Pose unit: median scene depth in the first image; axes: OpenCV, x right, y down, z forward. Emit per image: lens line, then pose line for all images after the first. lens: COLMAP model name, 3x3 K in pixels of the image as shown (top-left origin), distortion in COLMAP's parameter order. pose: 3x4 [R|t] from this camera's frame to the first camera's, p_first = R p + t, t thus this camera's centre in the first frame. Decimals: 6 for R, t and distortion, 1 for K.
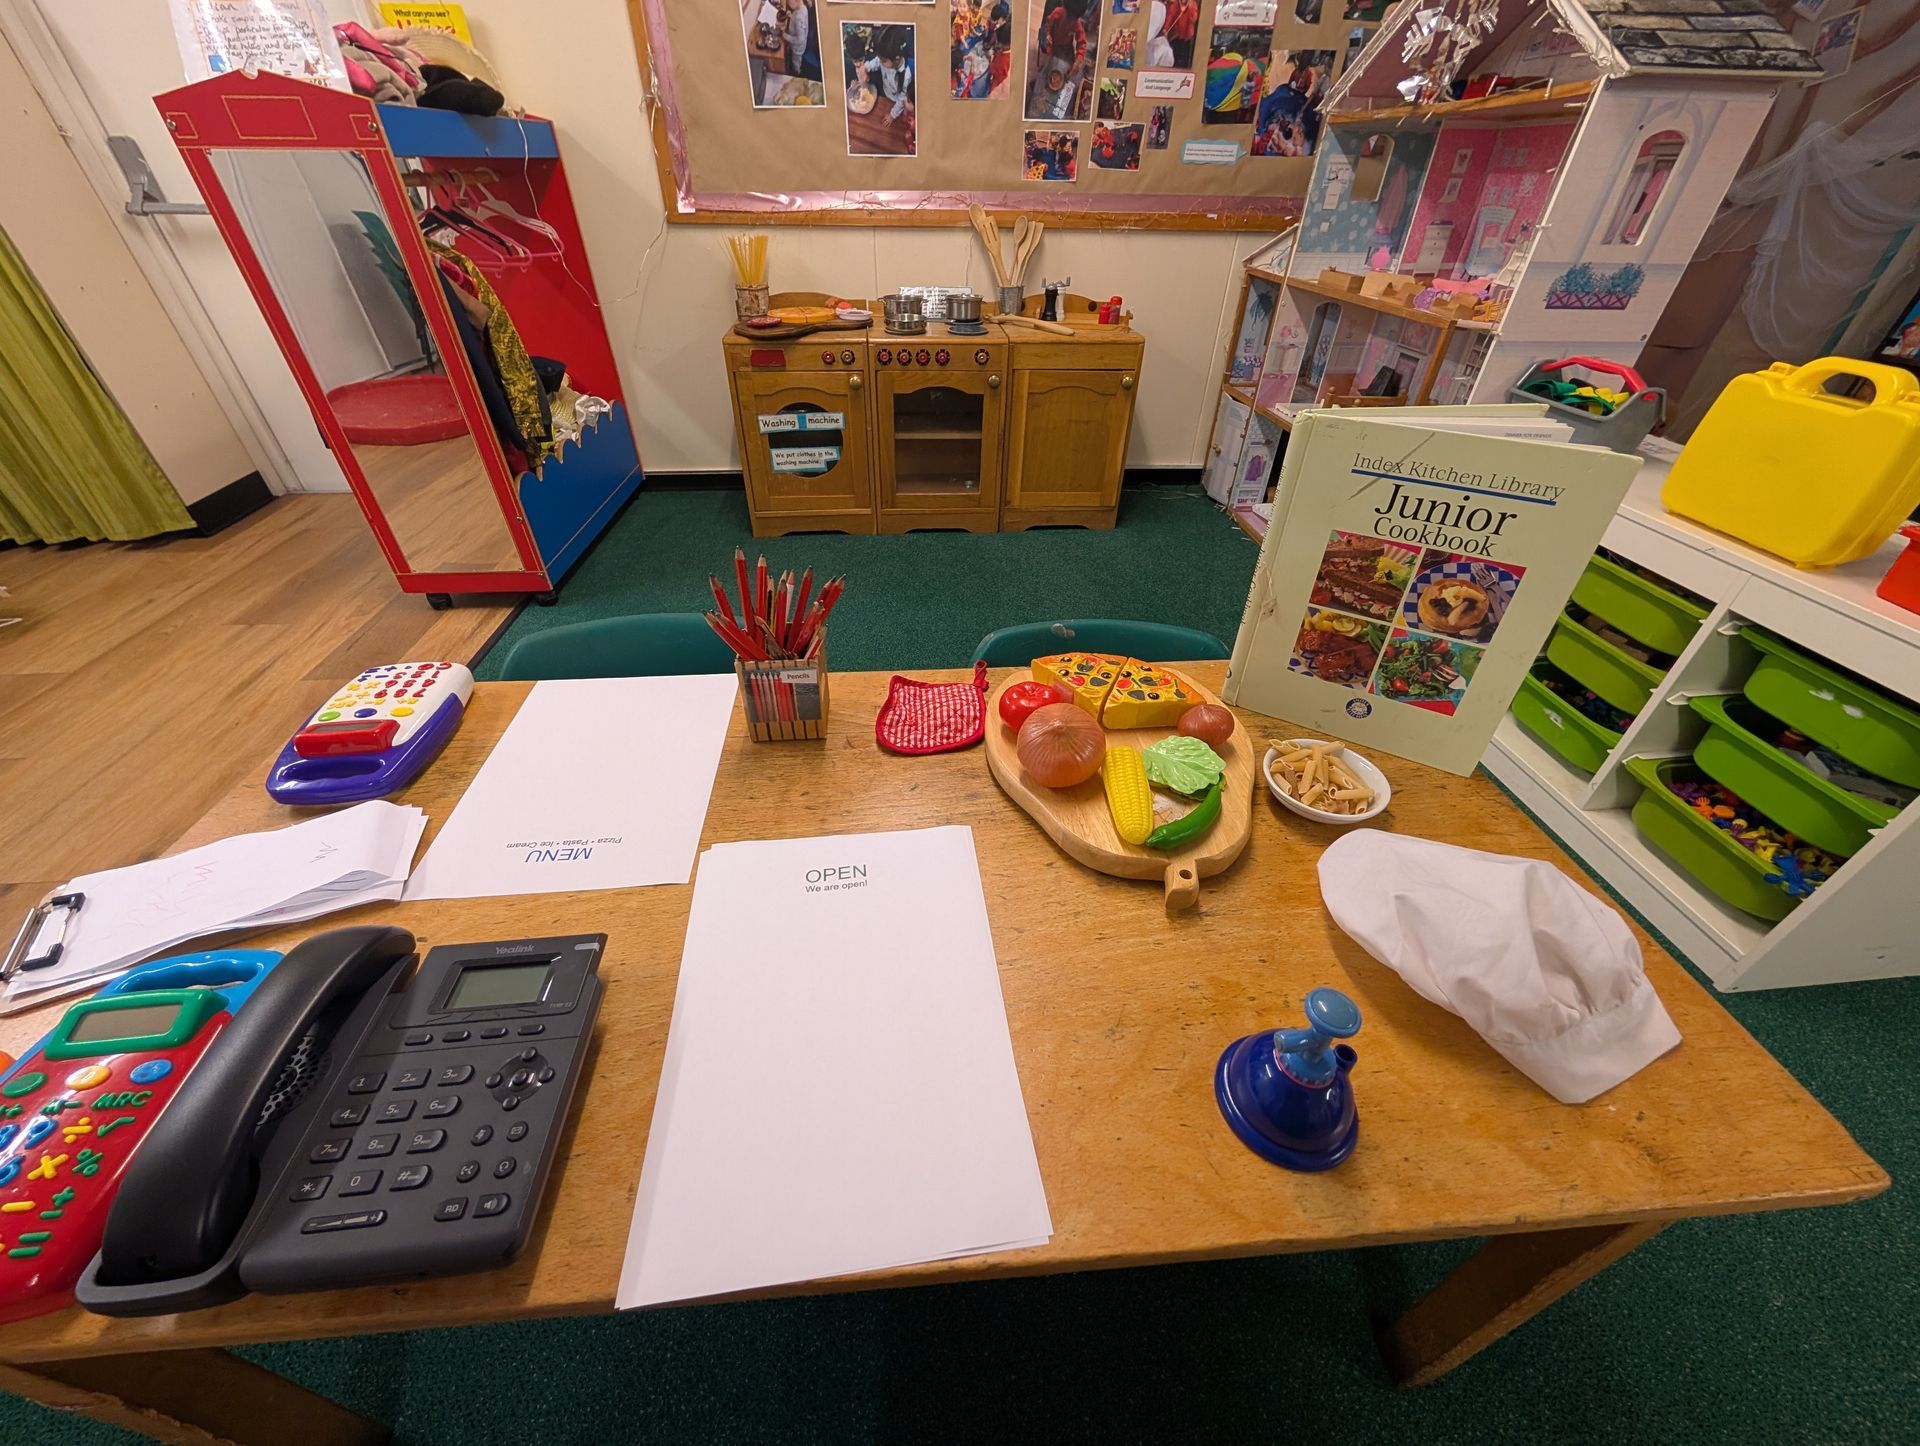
lens RADIAL K [[729.1, 0, 956.3], [0, 729.1, 723.0], [0, 0, 1]] dist [-0.002002, 0.000538]
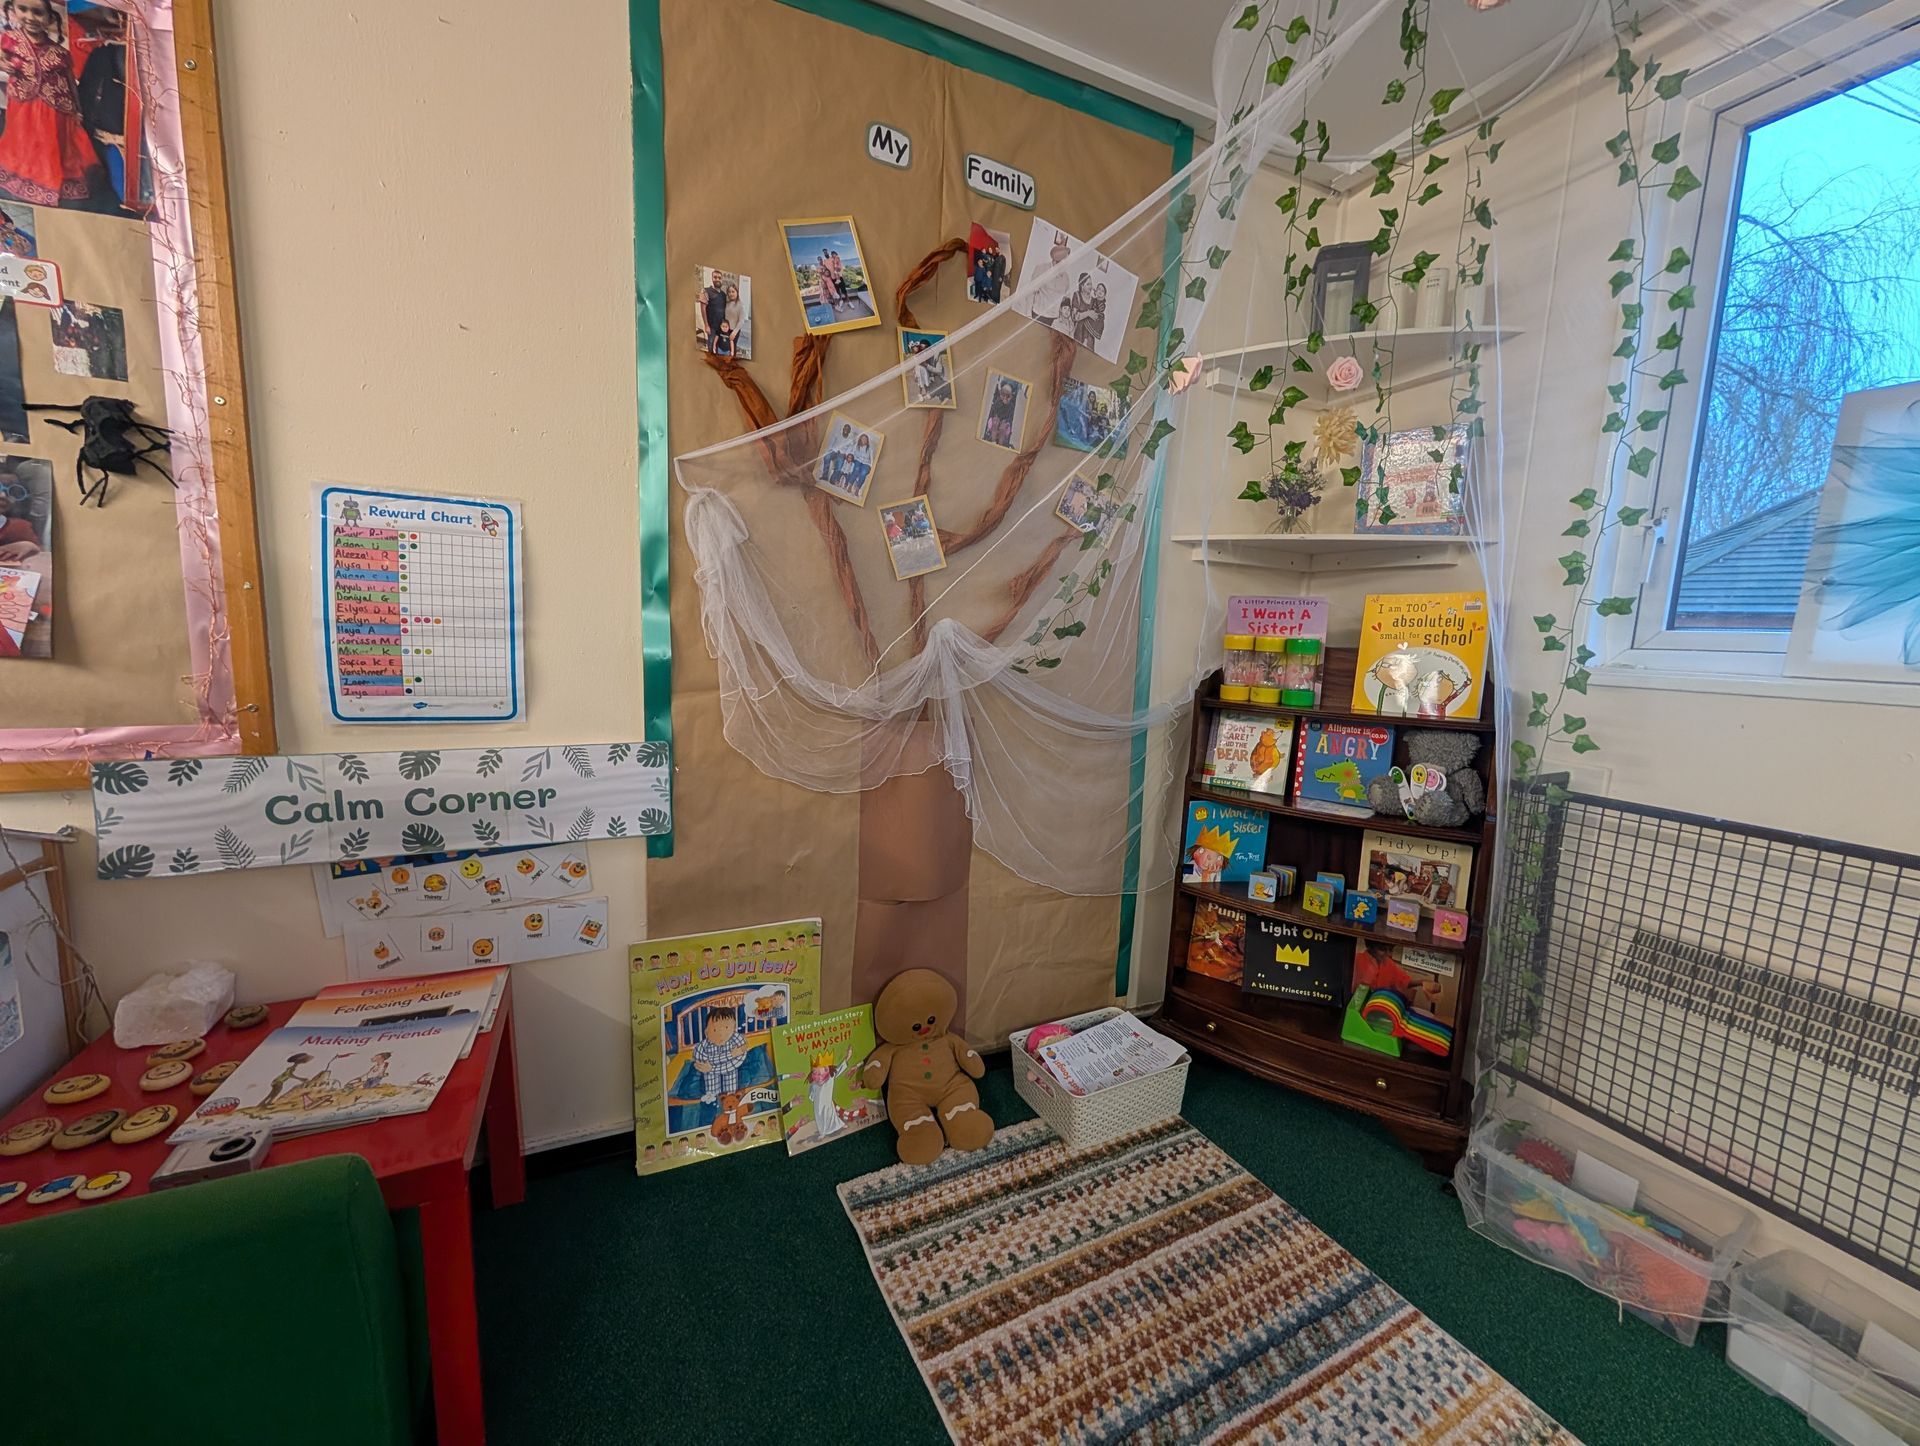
lens RADIAL K [[729.1, 0, 956.3], [0, 729.1, 723.0], [0, 0, 1]] dist [-0.002002, 0.000538]
pose [[0.941753, -0.023371, 0.335493, 1.034932], [0.184692, 0.869626, -0.457863, -0.448632], [-0.281052, 0.493157, 0.823290, 0.503510]]
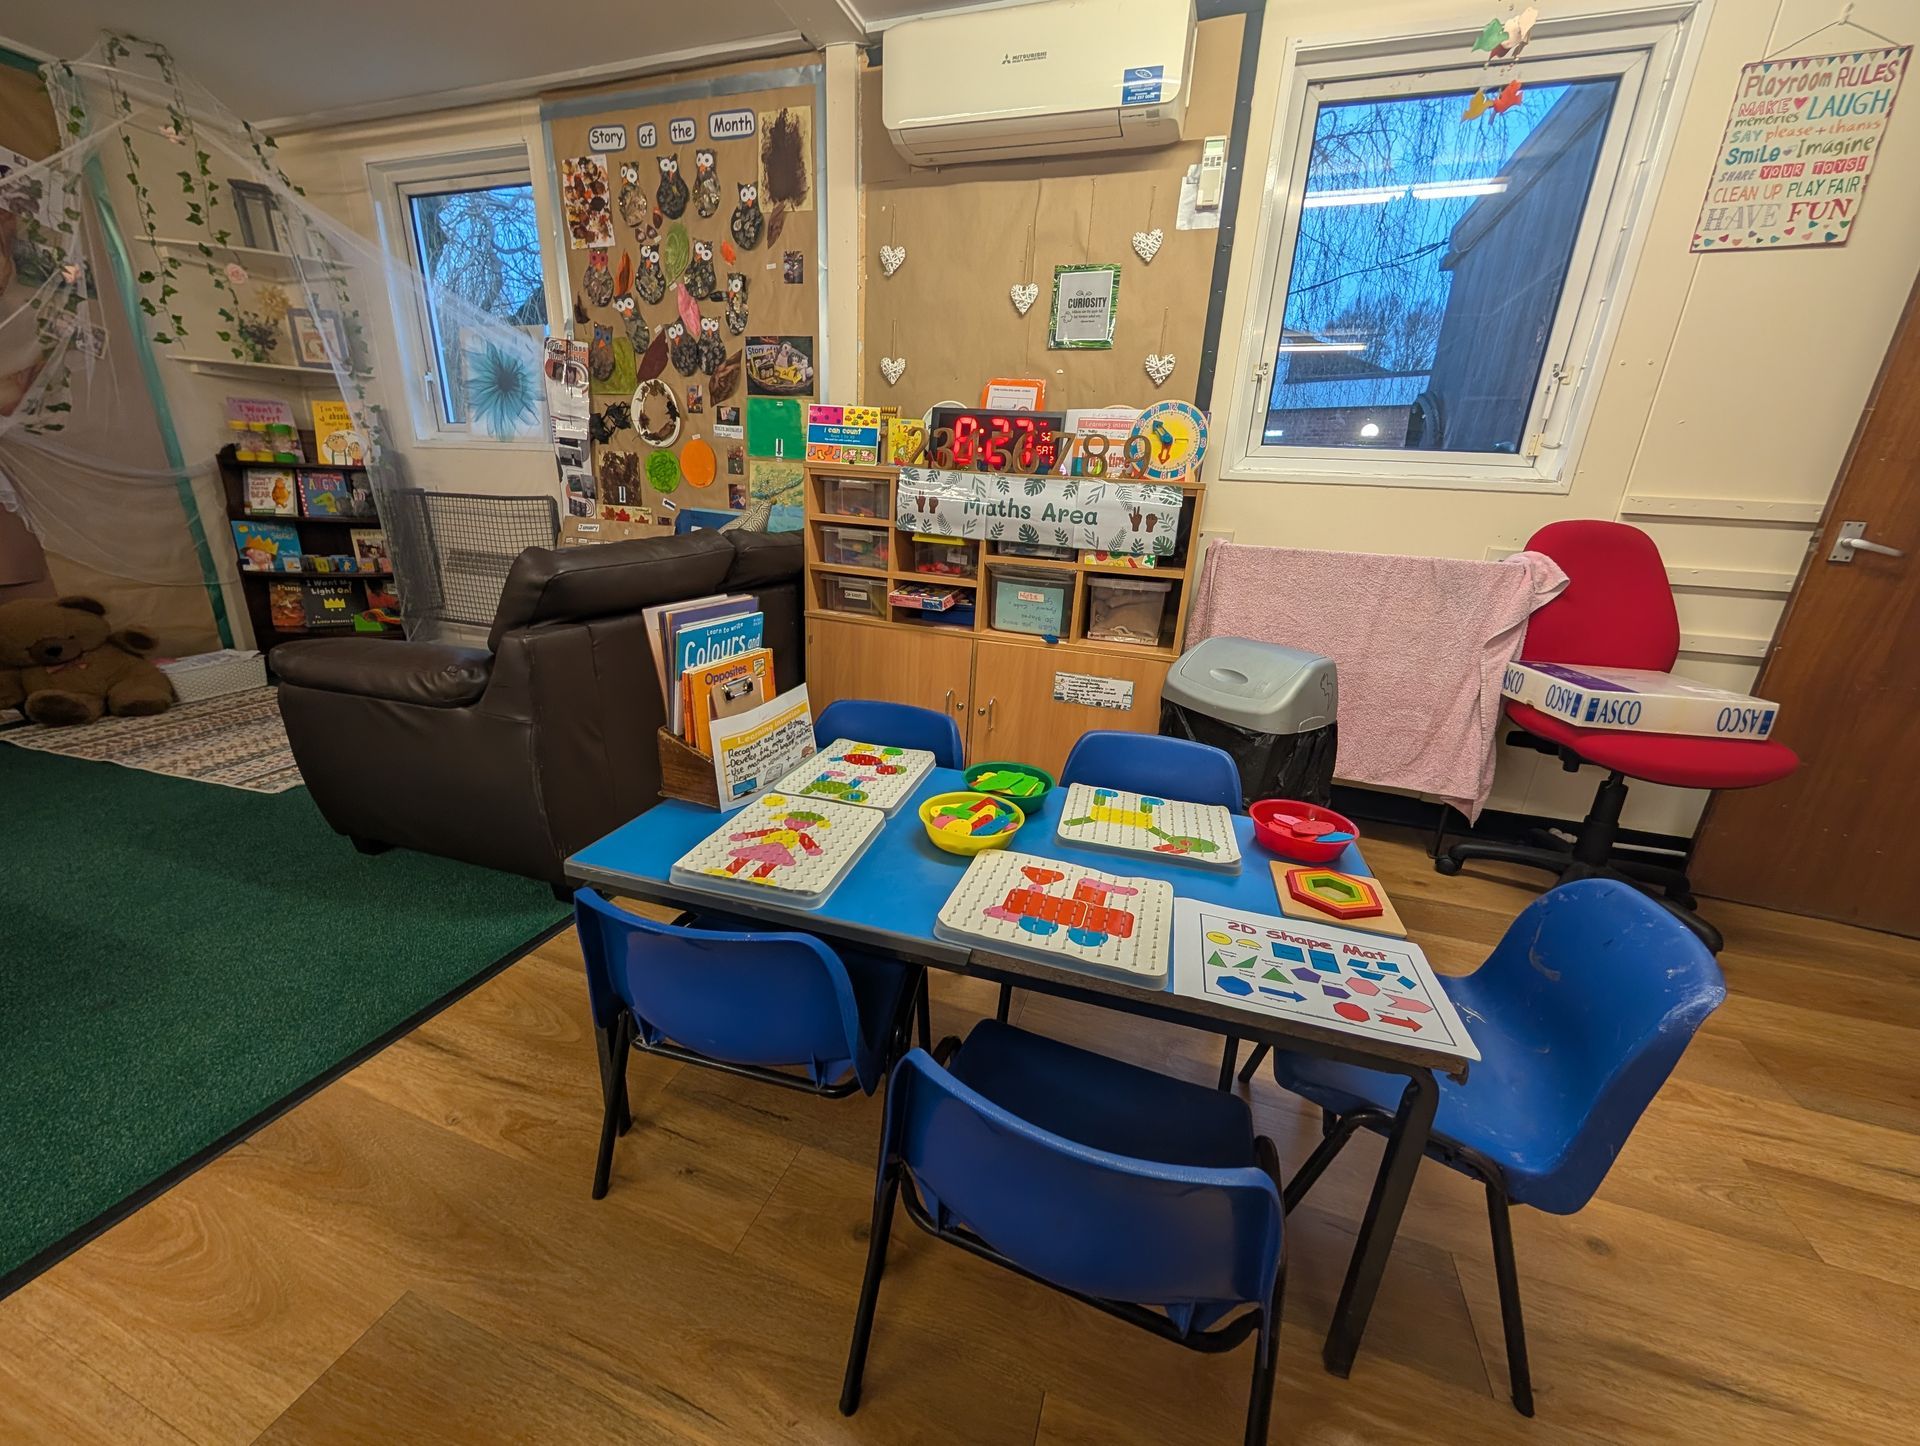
lens RADIAL K [[725.1, 0, 956.3], [0, 725.1, 722.8], [0, 0, 1]] dist [-0.001642, 0.000638]
pose [[0.402060, -0.284446, 0.870309, 0.758651], [0.527055, 0.849149, 0.034045, 0.388445], [-0.748706, 0.445013, 0.491327, -0.501368]]
